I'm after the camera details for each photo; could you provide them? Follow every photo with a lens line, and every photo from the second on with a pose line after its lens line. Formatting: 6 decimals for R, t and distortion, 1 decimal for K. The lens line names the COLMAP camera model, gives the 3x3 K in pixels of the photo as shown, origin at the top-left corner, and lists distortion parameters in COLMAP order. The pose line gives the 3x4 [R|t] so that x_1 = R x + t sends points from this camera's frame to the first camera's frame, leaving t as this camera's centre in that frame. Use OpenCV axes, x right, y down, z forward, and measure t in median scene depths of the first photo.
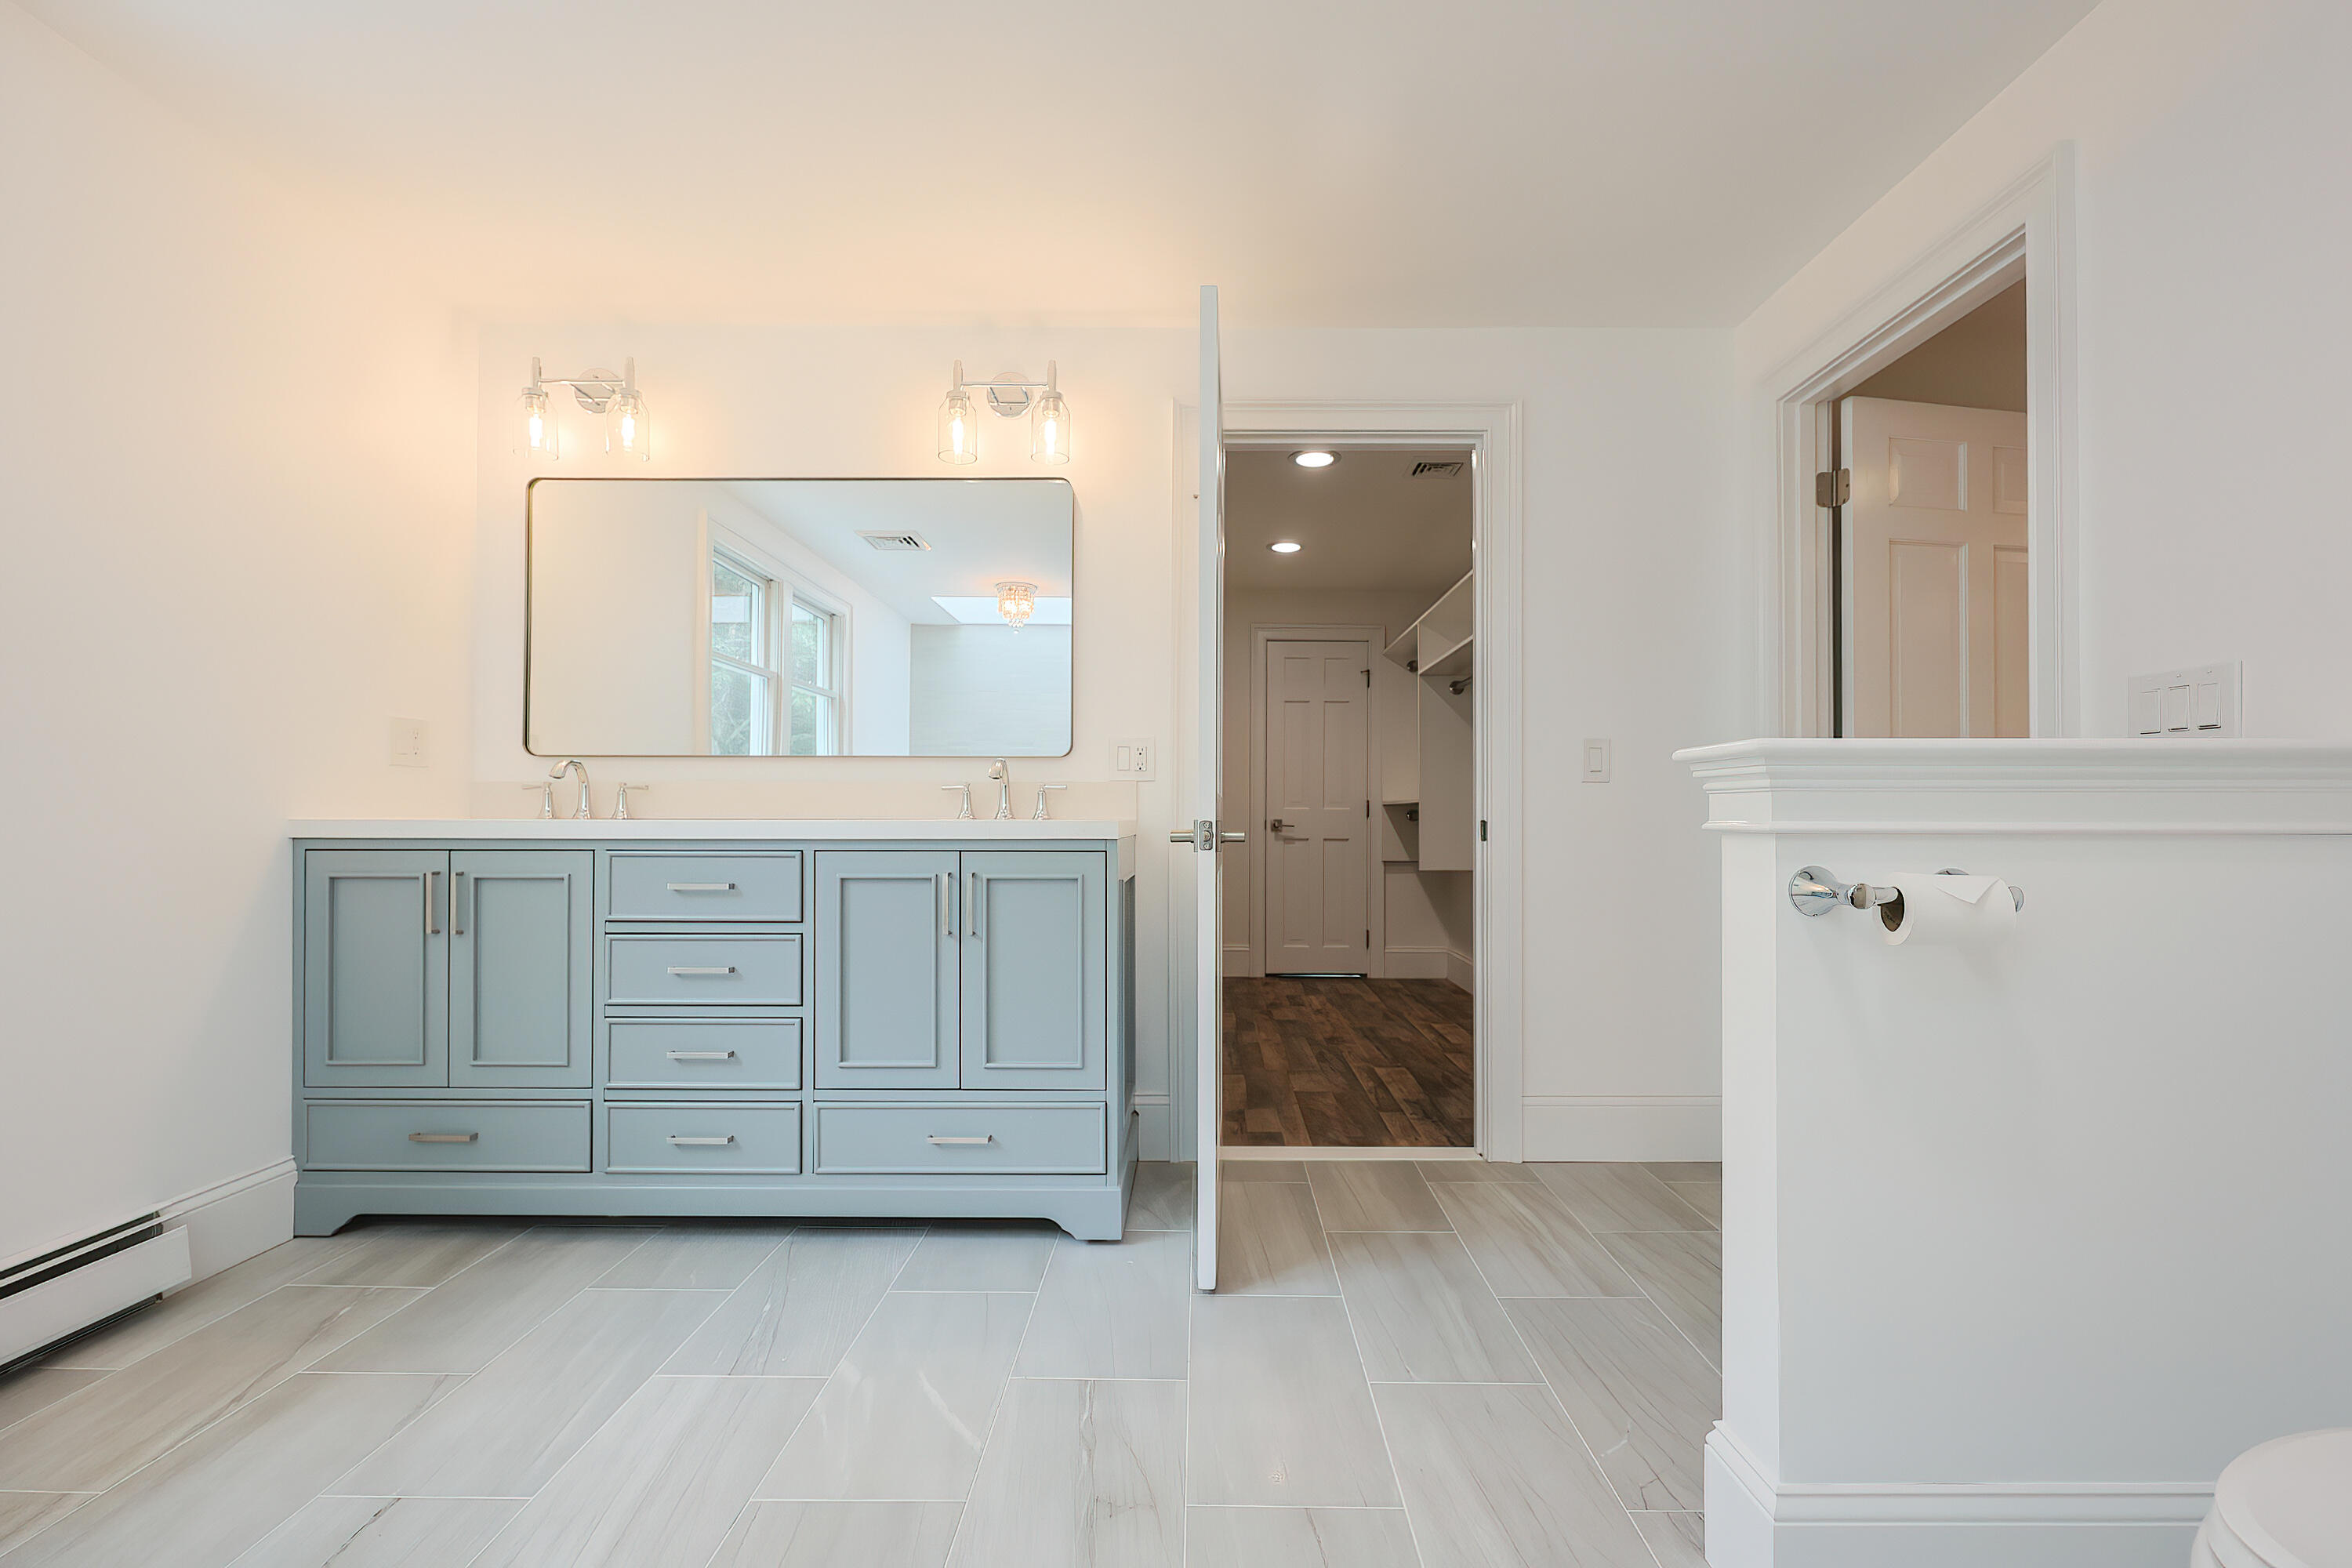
lens RADIAL K [[1013.6, 0, 1174.7], [0, 1013.6, 791.1], [0, 0, 1]] dist [0.008457, -0.000900]
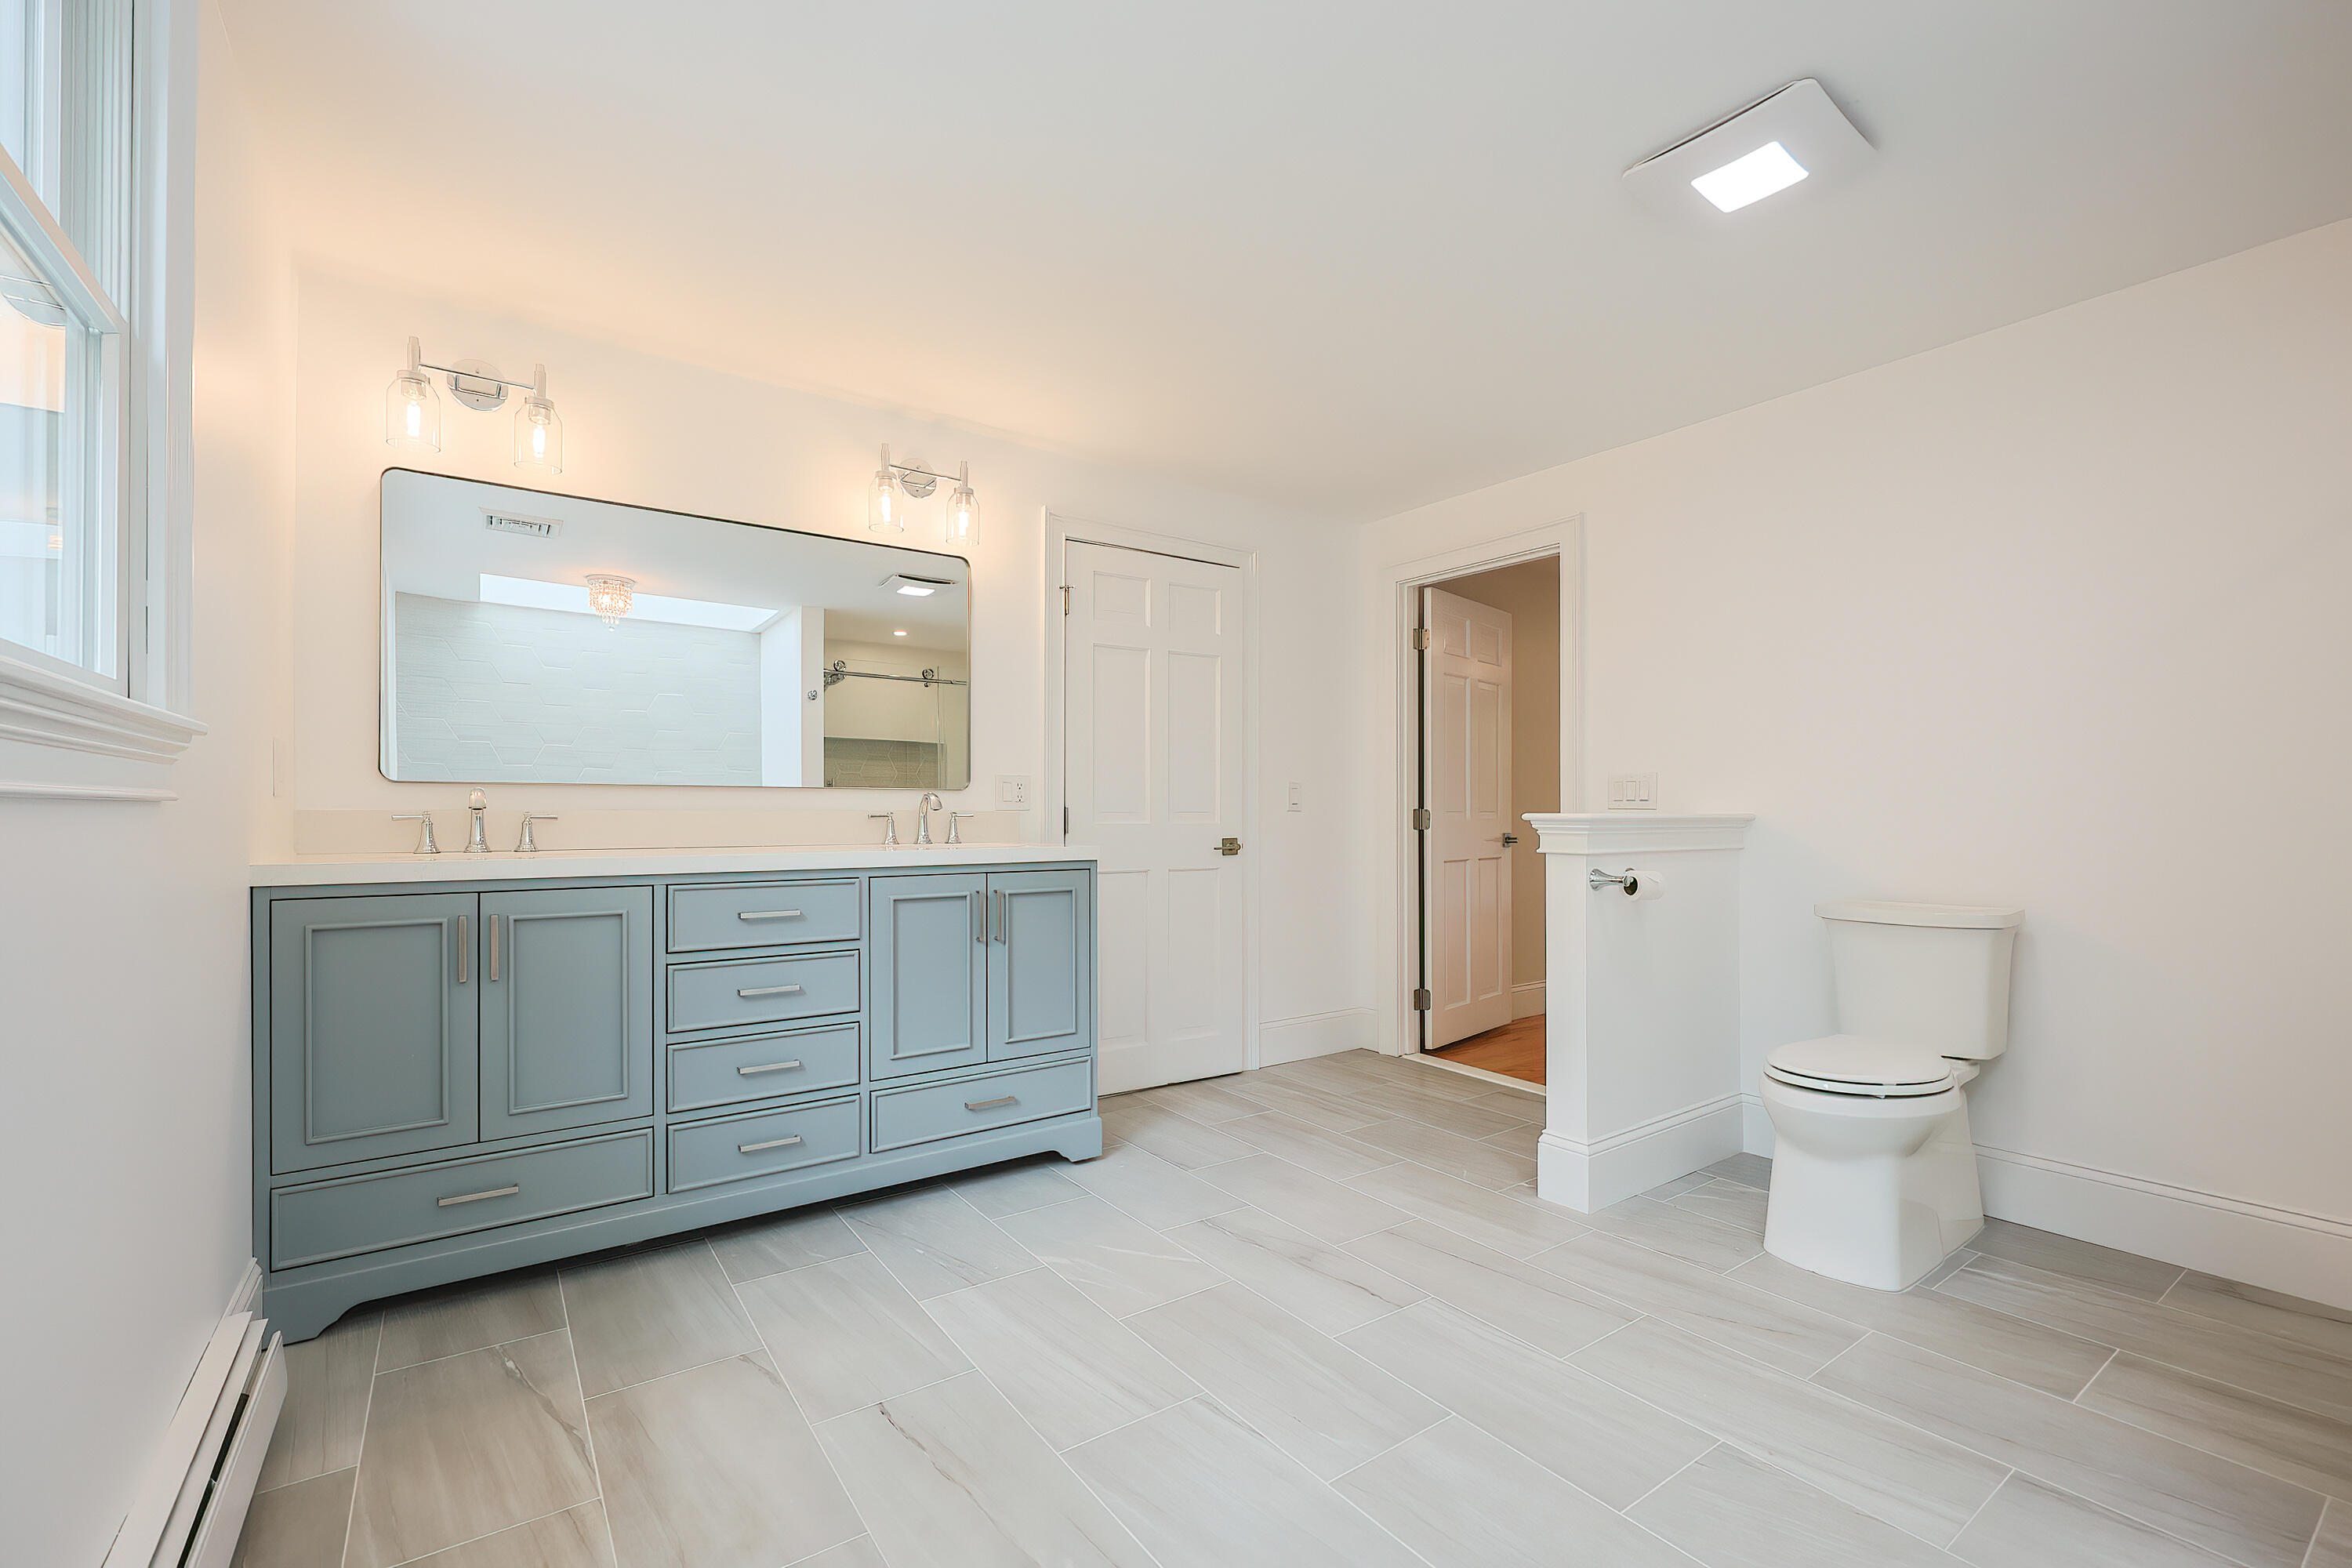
lens RADIAL K [[1013.6, 0, 1174.2], [0, 1013.6, 784.3], [0, 0, 1]] dist [0.008457, -0.000900]
pose [[0.807859, 0.013787, 0.589215, -0.753878], [-0.014112, 0.999892, -0.004048, -0.047872], [-0.589207, -0.005045, 0.807966, -0.145299]]
